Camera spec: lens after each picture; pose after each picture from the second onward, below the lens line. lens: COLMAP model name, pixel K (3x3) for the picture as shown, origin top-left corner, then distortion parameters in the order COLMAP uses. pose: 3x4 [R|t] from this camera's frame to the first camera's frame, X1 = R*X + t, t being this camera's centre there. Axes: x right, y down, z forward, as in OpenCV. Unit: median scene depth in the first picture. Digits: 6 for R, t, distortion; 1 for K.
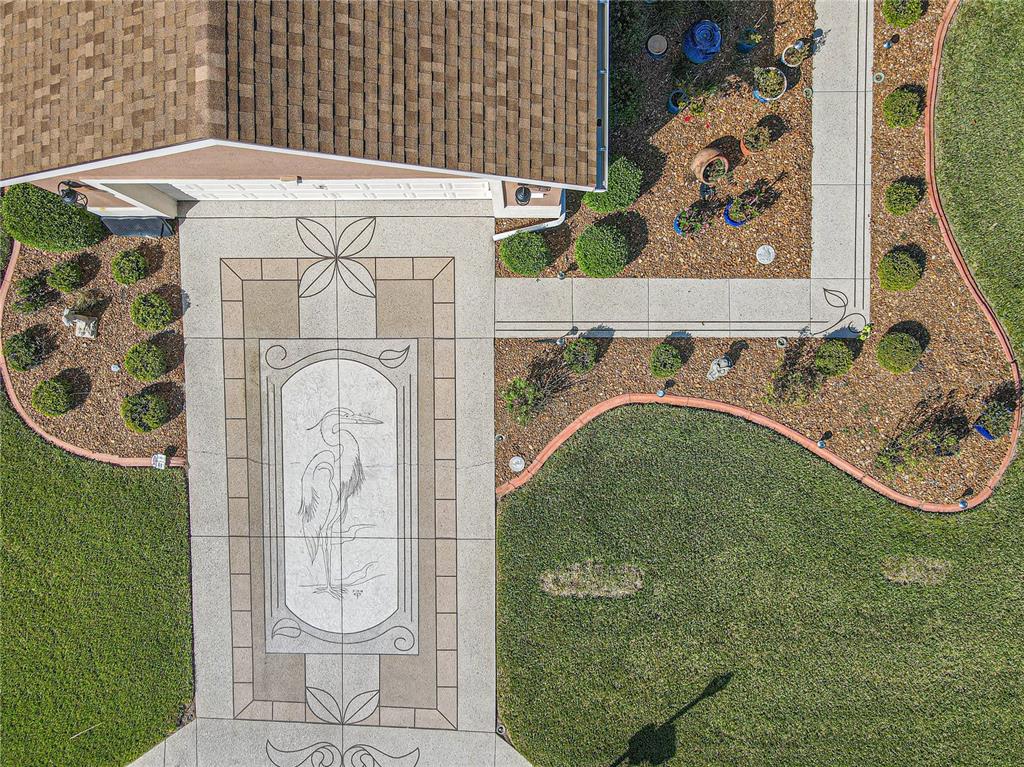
lens RADIAL K [[754.4, 0, 510.6], [0, 754.4, 385.8], [0, 0, 1]] dist [-0.001924, 0.027698]
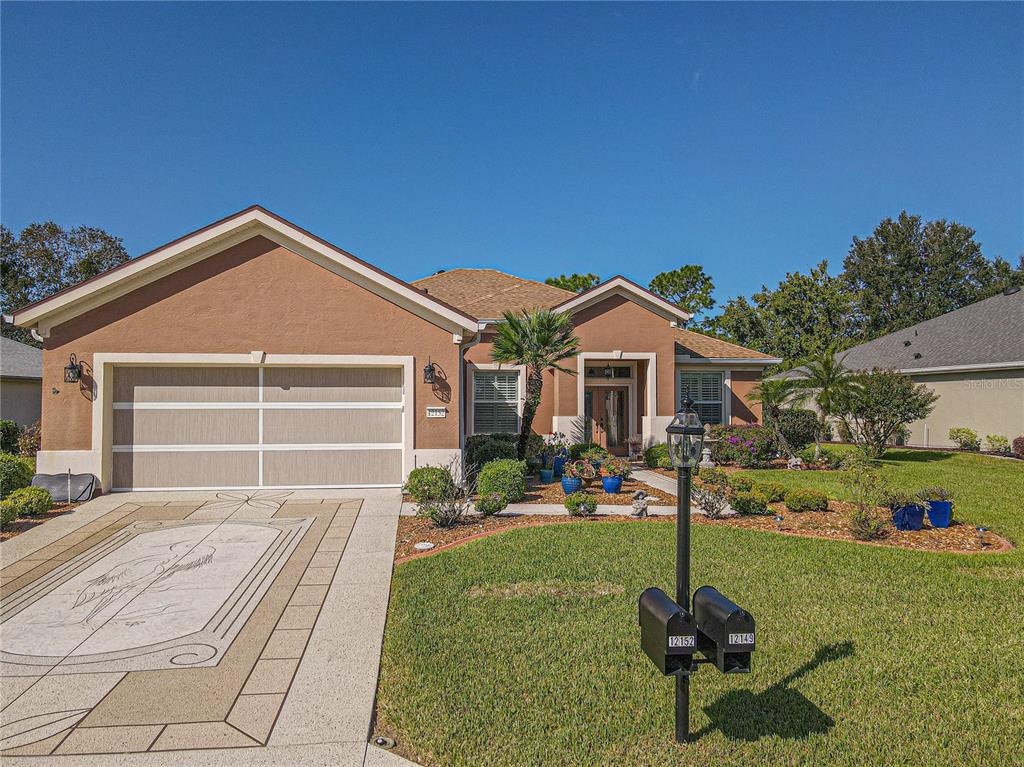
lens RADIAL K [[754.4, 0, 510.6], [0, 754.4, 385.8], [0, 0, 1]] dist [-0.001924, 0.027698]
pose [[0.993307, 0.017229, 0.114216, 0.005476], [0.114787, -0.036943, -0.992703, 0.883490], [-0.012883, 0.999169, -0.038673, 0.862431]]
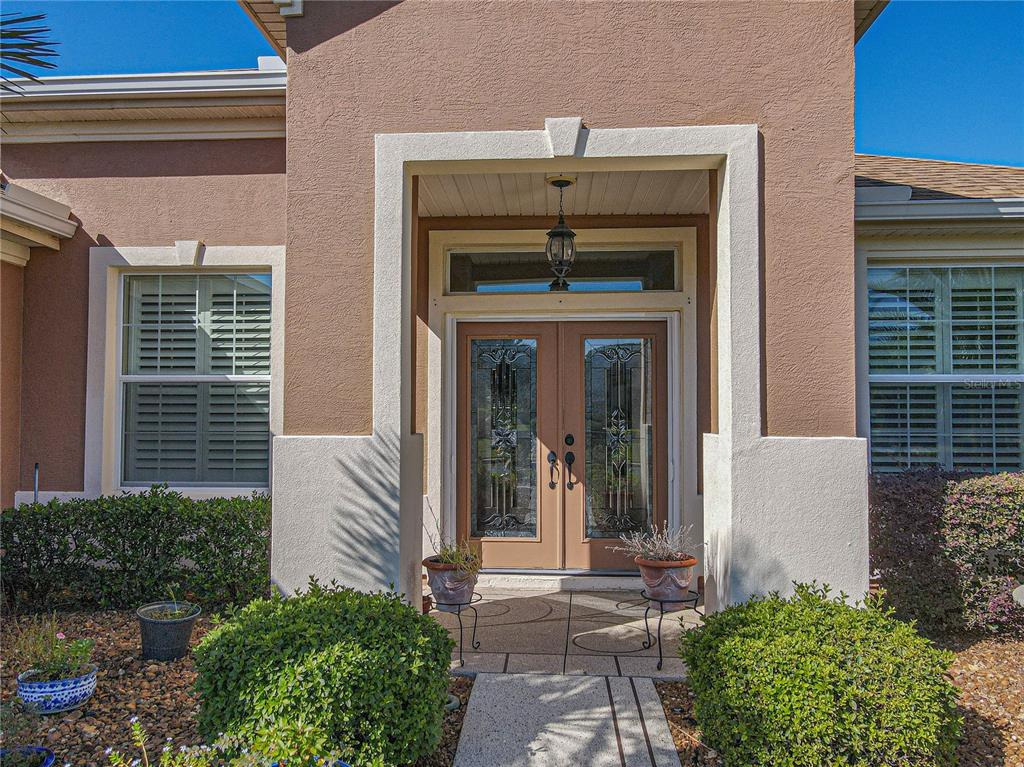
lens RADIAL K [[754.4, 0, 510.6], [0, 754.4, 385.8], [0, 0, 1]] dist [-0.001924, 0.027698]
pose [[0.998320, 0.012902, -0.056483, 0.422347], [-0.056003, -0.034893, -0.997821, -0.390597], [-0.014845, 0.999308, -0.034112, 0.851188]]
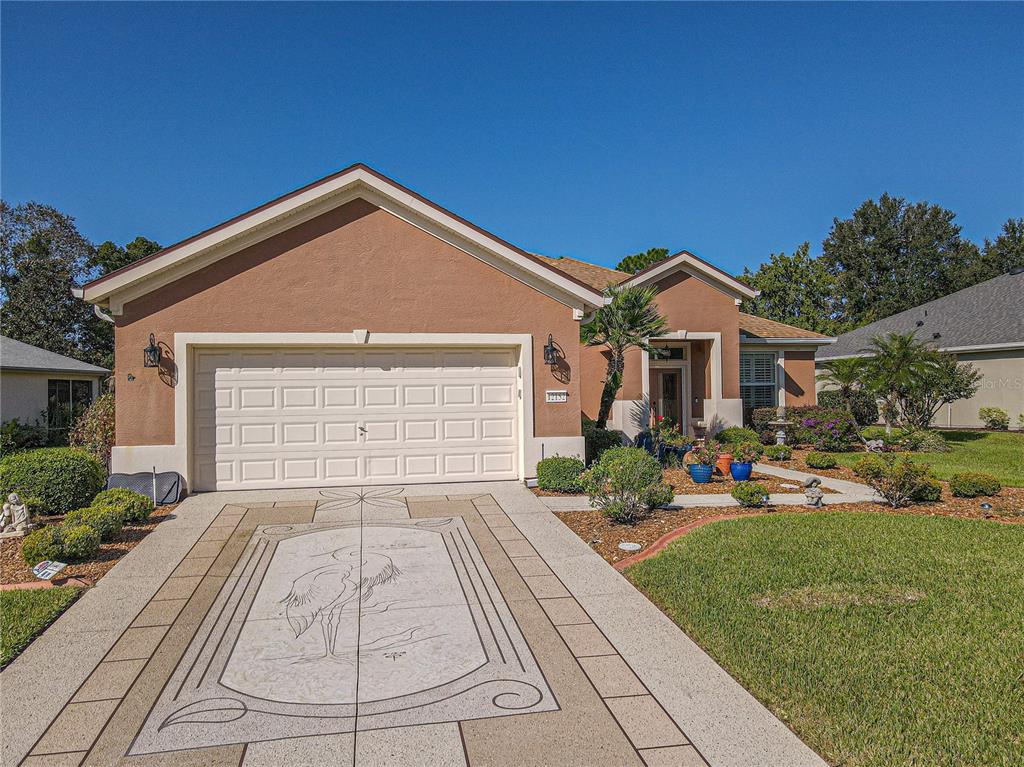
lens RADIAL K [[764.6, 0, 512.0], [0, 764.6, 383.5], [0, 0, 1]] dist [0.005293, 0.003393]
pose [[0.981079, 0.003794, 0.193570, -0.227996], [0.193604, -0.024712, -0.980768, 0.757473], [0.001062, 0.999687, -0.024979, 0.868161]]
